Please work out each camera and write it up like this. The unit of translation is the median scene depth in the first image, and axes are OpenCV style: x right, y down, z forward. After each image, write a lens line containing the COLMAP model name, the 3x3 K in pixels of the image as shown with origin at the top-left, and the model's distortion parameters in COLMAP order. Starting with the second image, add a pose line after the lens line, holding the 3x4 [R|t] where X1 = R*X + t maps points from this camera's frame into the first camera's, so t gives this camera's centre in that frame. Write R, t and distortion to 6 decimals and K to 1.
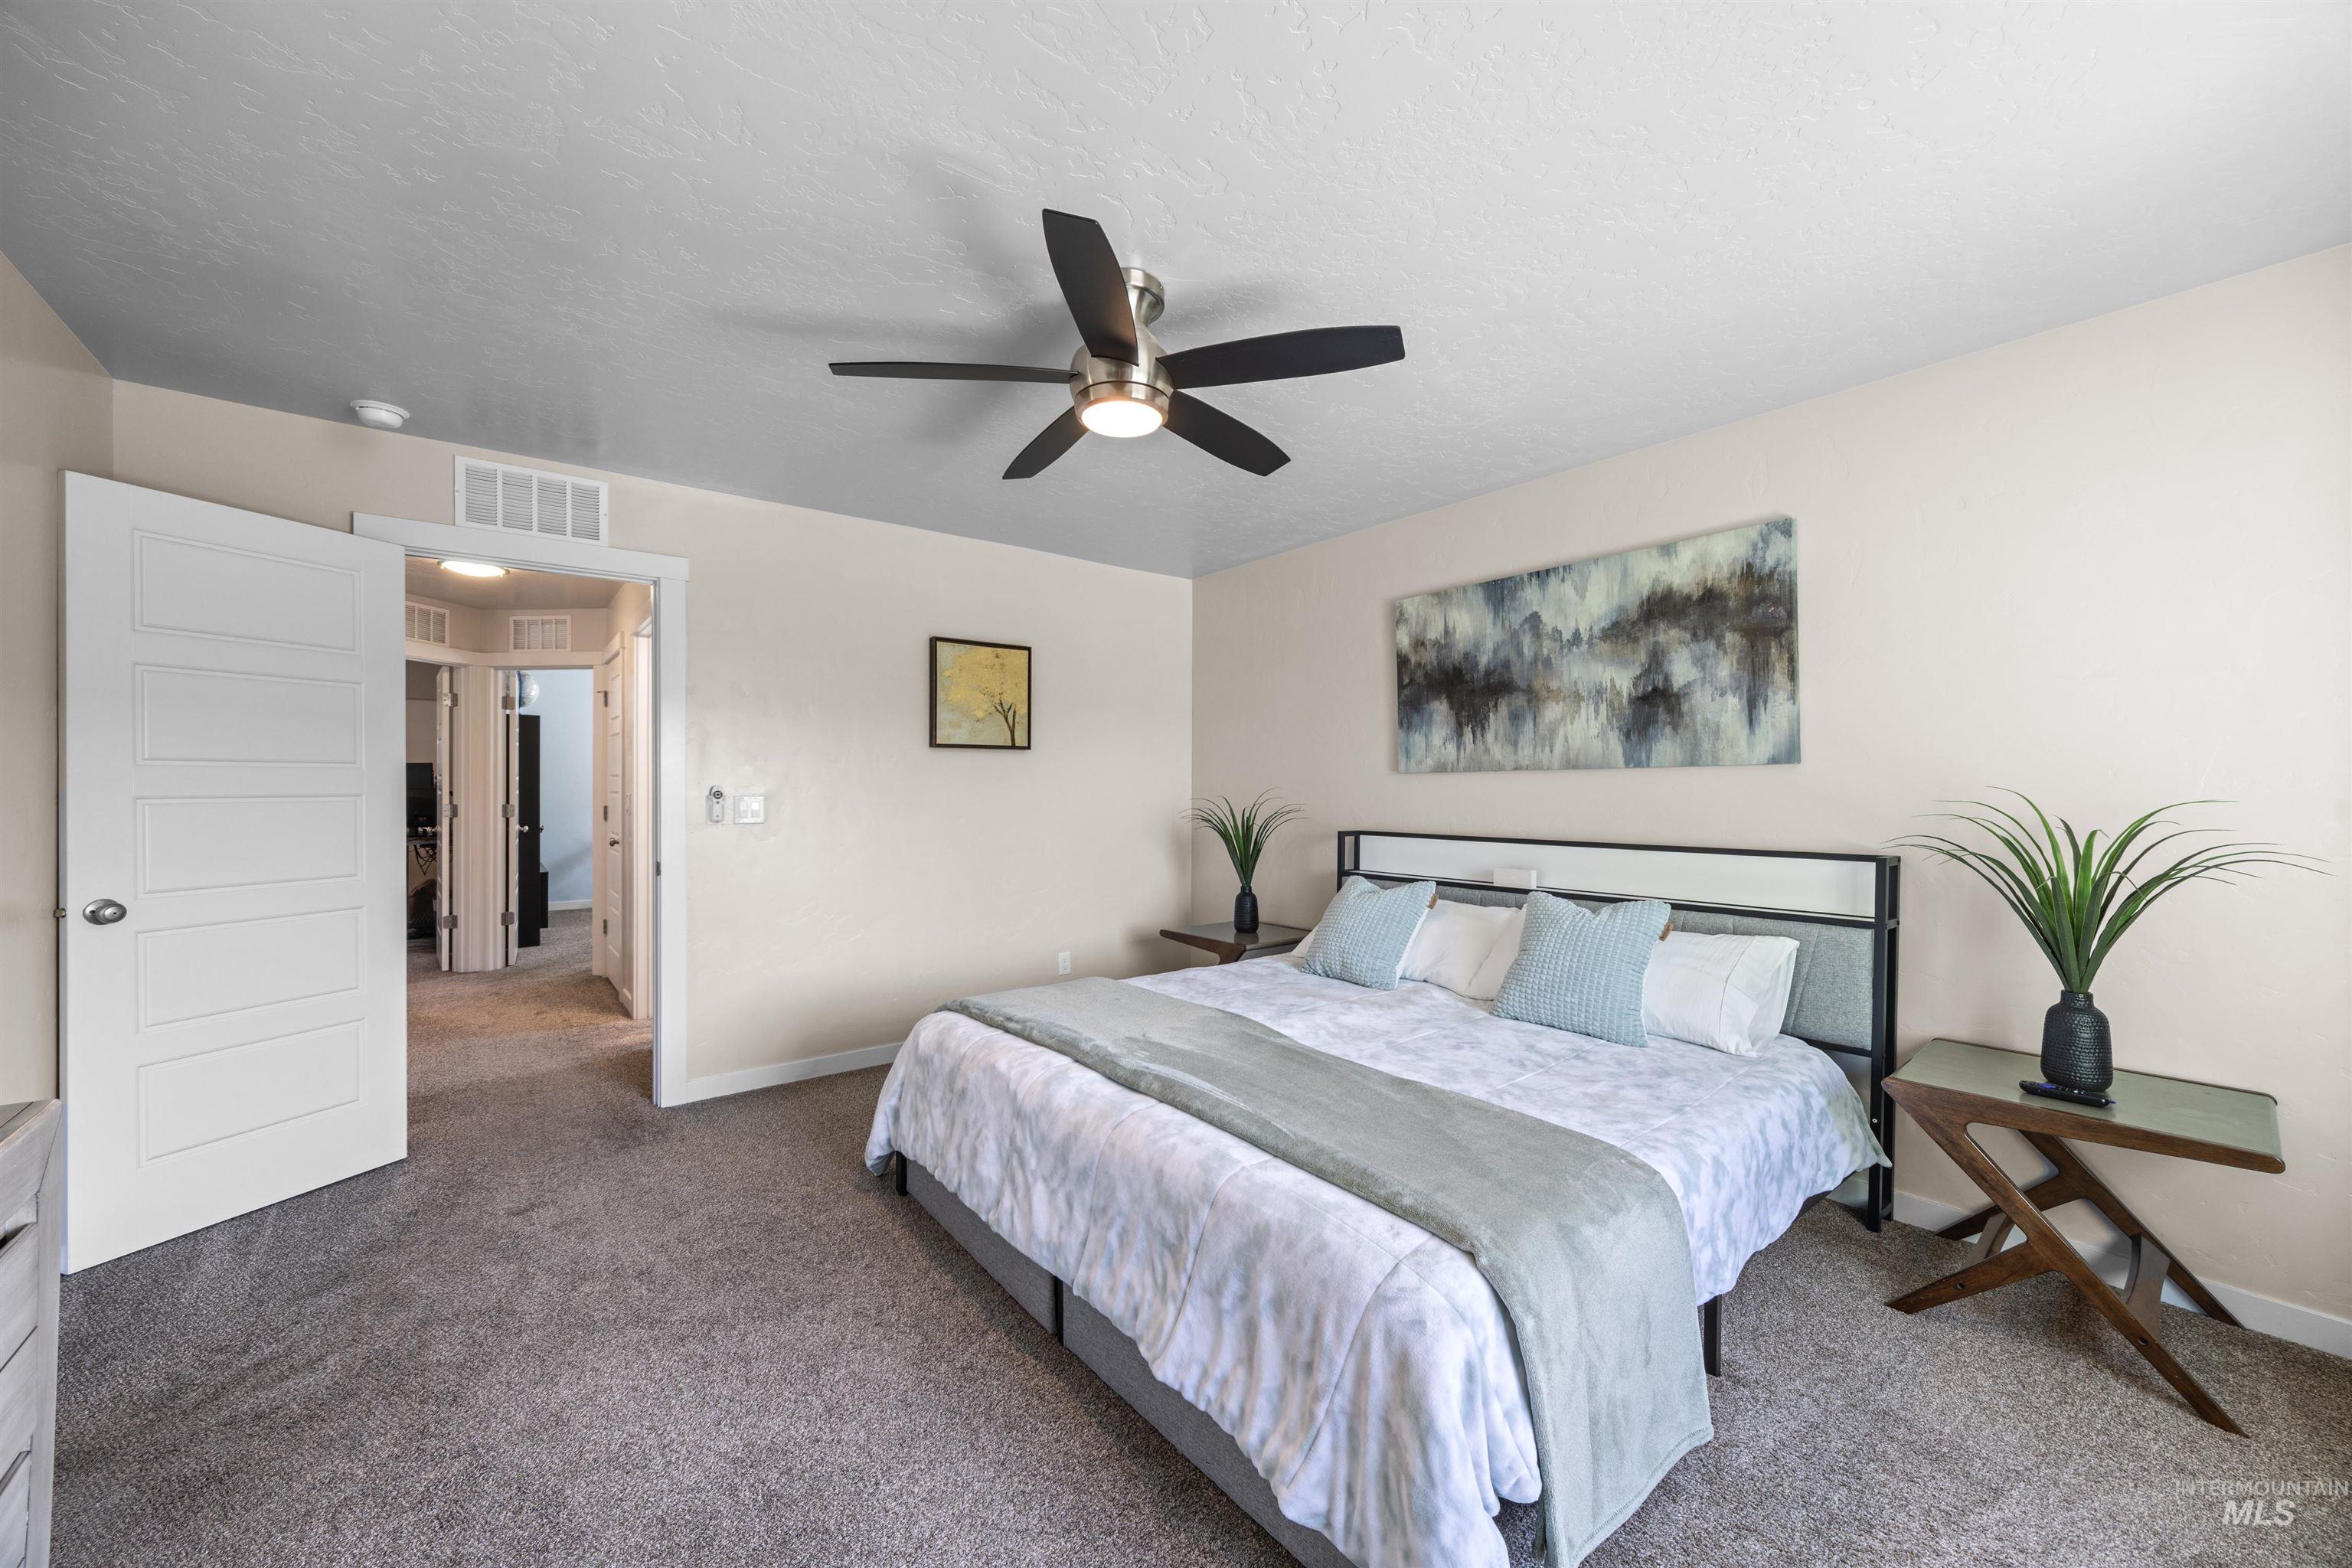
lens RADIAL K [[896.9, 0, 1160.2], [0, 896.9, 783.4], [0, 0, 1]] dist [-0.000101, -0.000060]
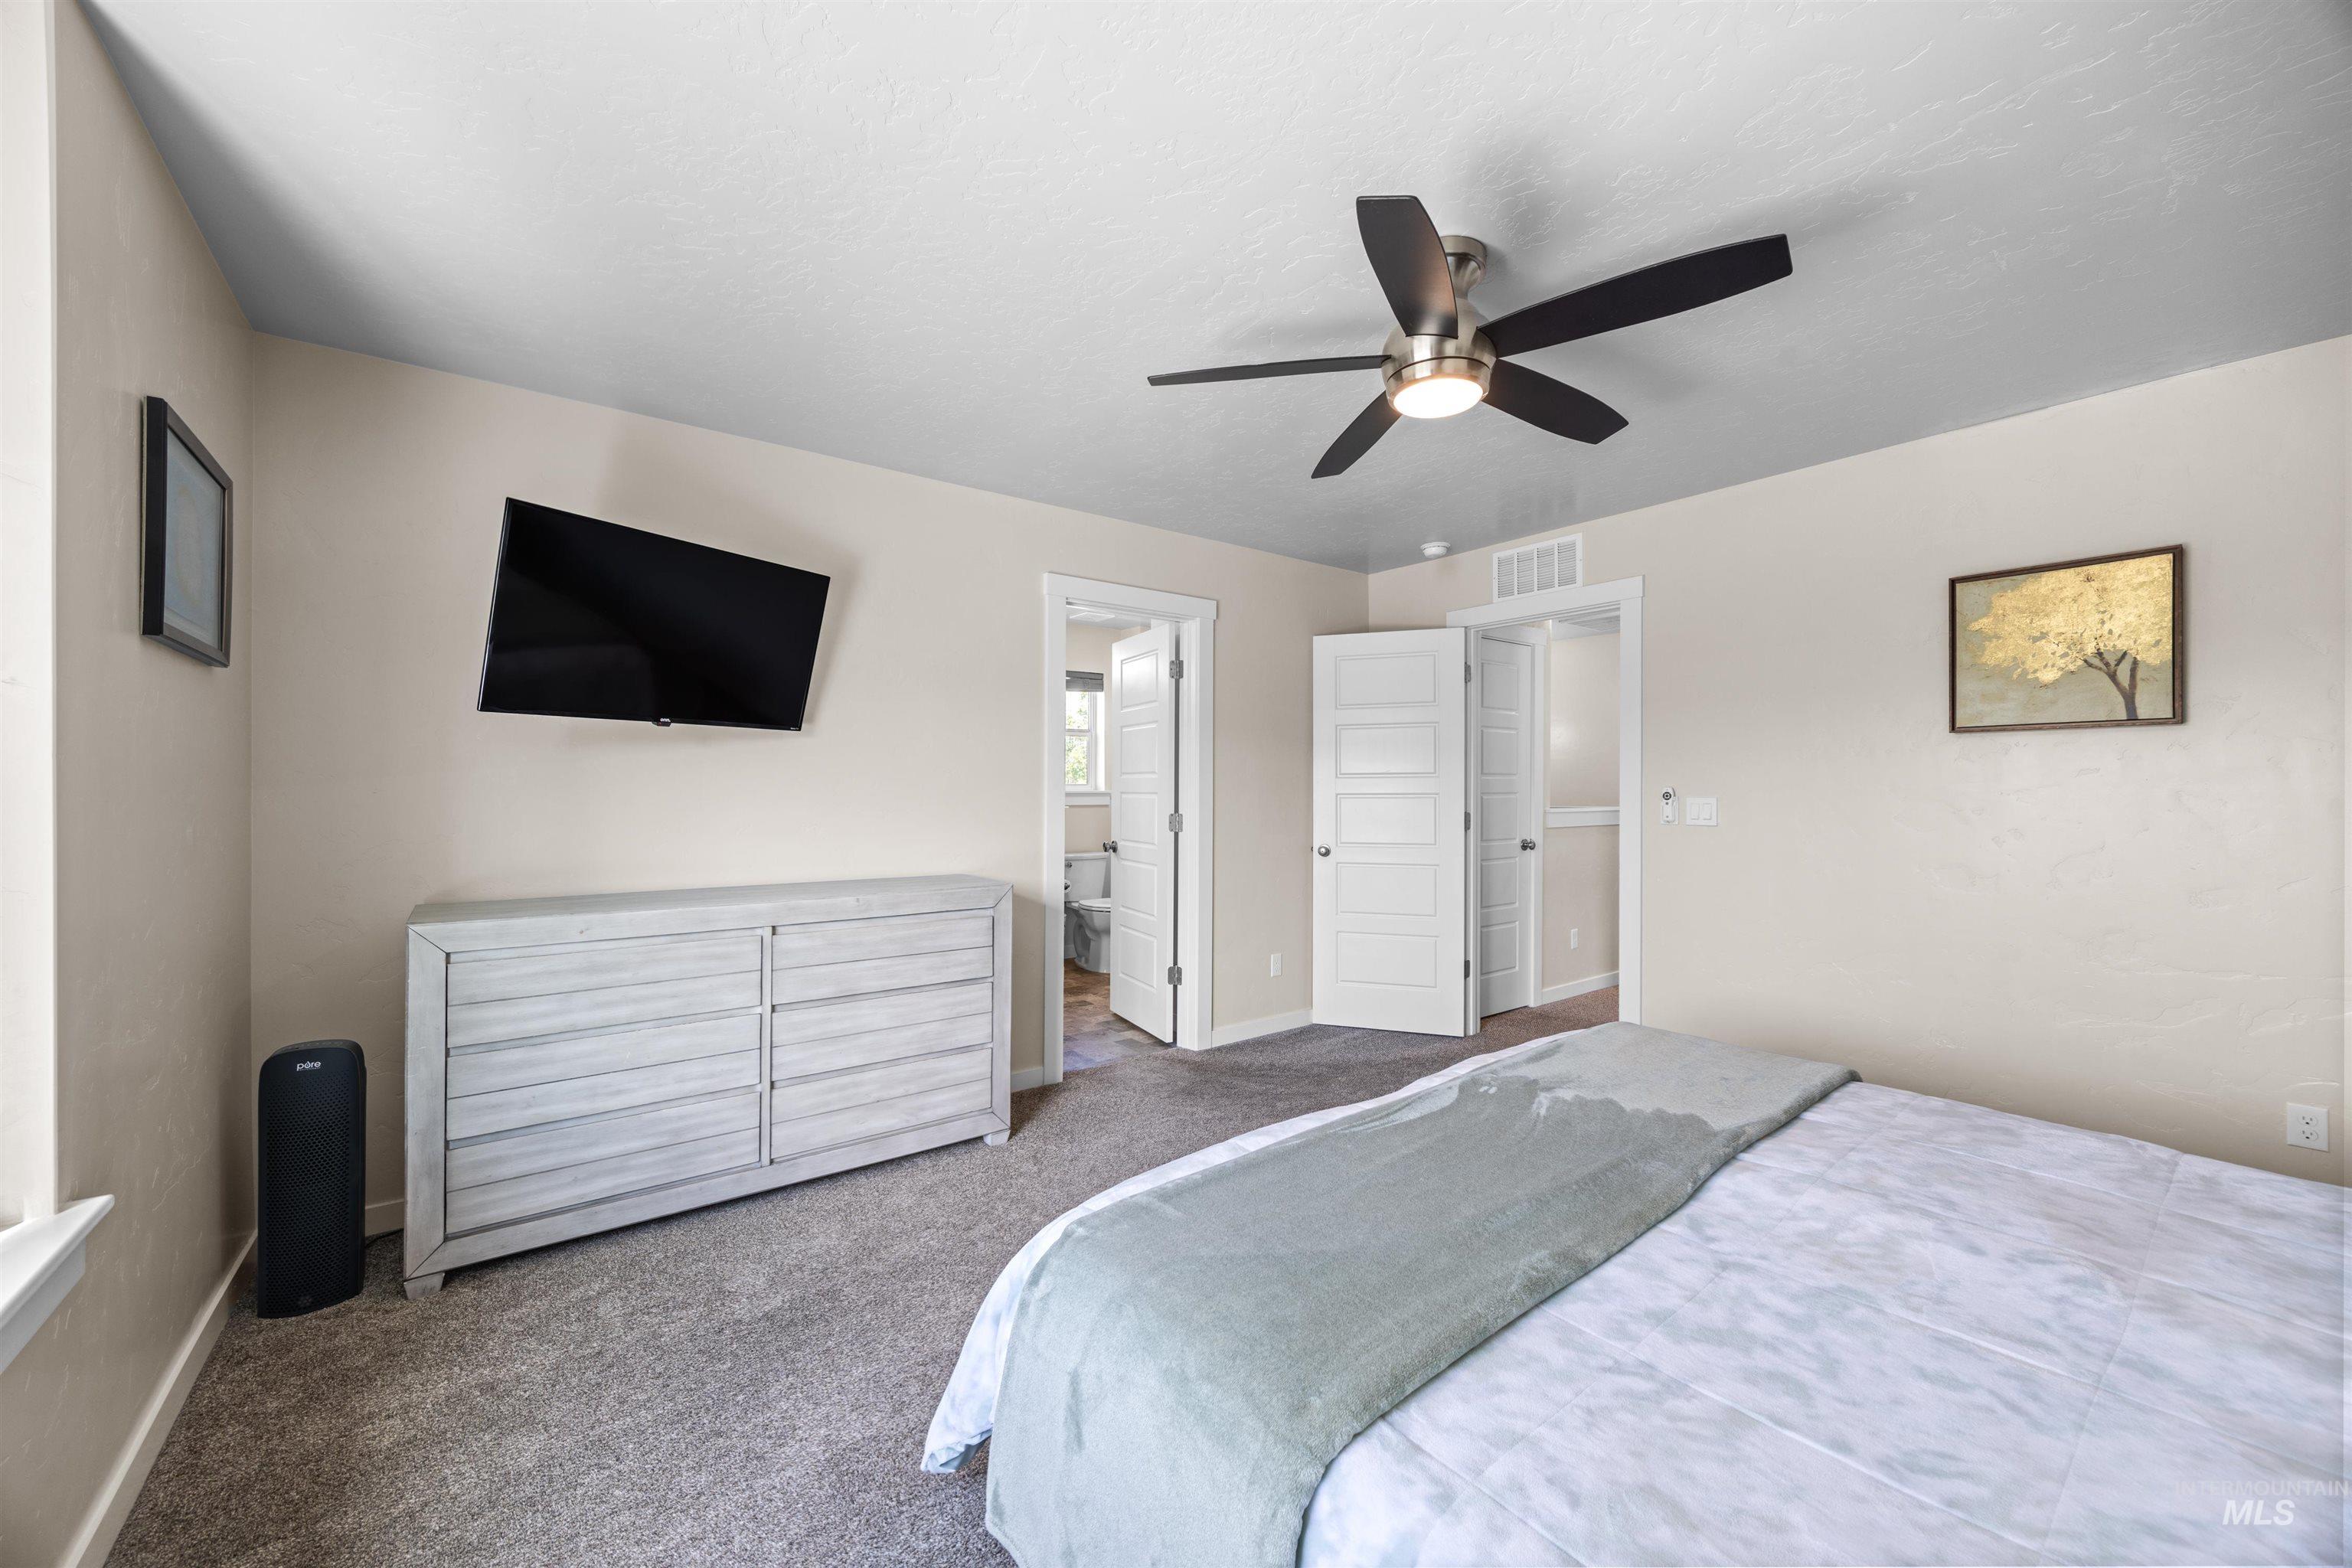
lens RADIAL K [[896.9, 0, 1160.2], [0, 896.9, 783.4], [0, 0, 1]] dist [-0.000101, -0.000060]
pose [[-0.030179, -0.008004, -0.999512, 0.577783], [0.002067, 0.999965, -0.008070, 0.005322], [0.999542, -0.002309, -0.030162, 0.469325]]
